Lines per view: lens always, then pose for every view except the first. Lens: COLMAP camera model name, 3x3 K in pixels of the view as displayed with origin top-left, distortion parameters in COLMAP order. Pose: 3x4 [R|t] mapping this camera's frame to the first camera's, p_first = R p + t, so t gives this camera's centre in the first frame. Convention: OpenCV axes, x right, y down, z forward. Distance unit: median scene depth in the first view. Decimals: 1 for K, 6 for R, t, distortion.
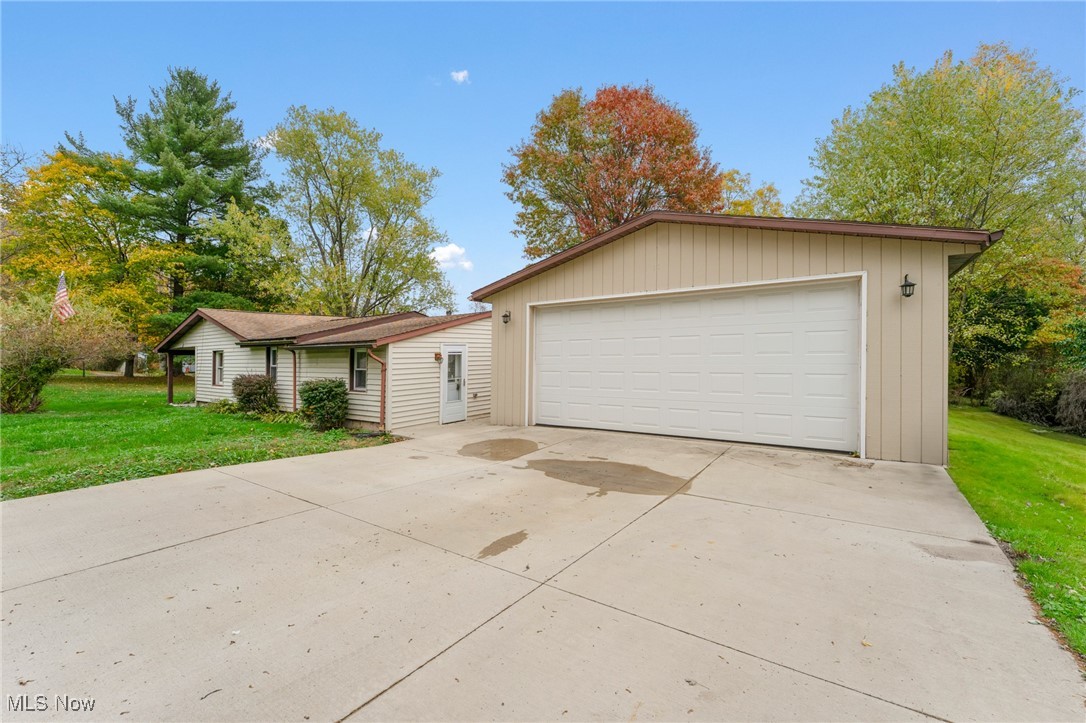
lens RADIAL K [[460.3, 0, 543.0], [0, 460.3, 361.5], [0, 0, 1]] dist [-0.001399, -0.000083]
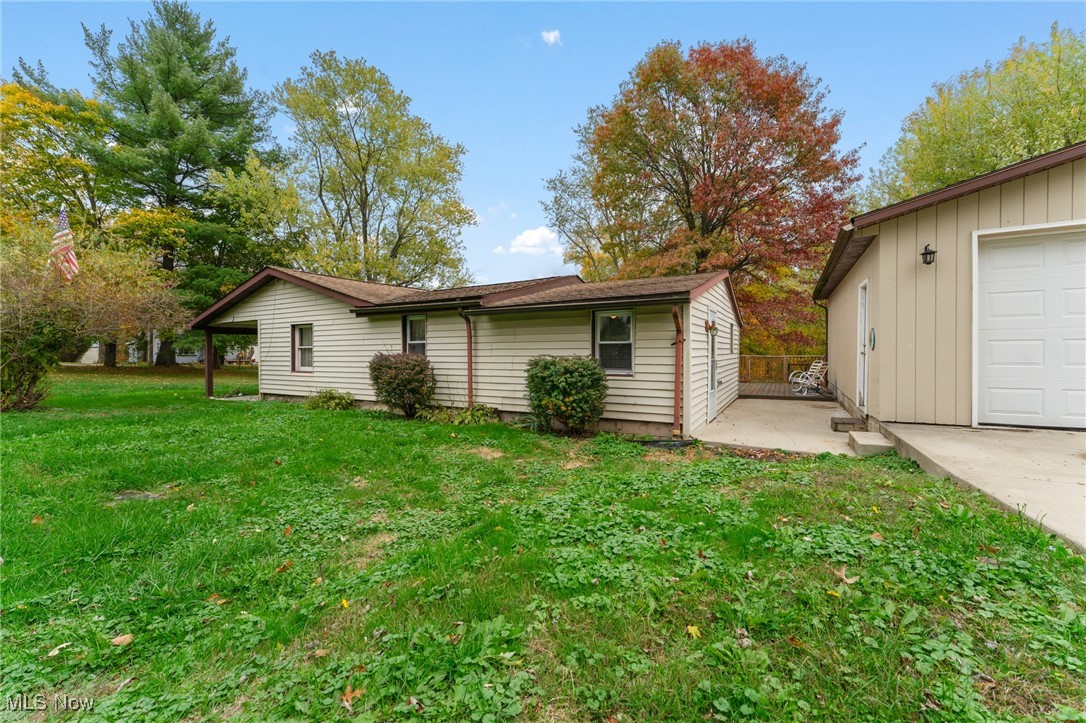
lens RADIAL K [[430.4, 0, 545.0], [0, 430.4, 370.4], [0, 0, 1]] dist [0.000521, -0.000069]
pose [[0.994572, 0.003845, 0.103975, -0.206373], [-0.006558, 0.999646, 0.025766, 0.015543], [-0.103839, -0.026308, 0.994246, 0.146666]]
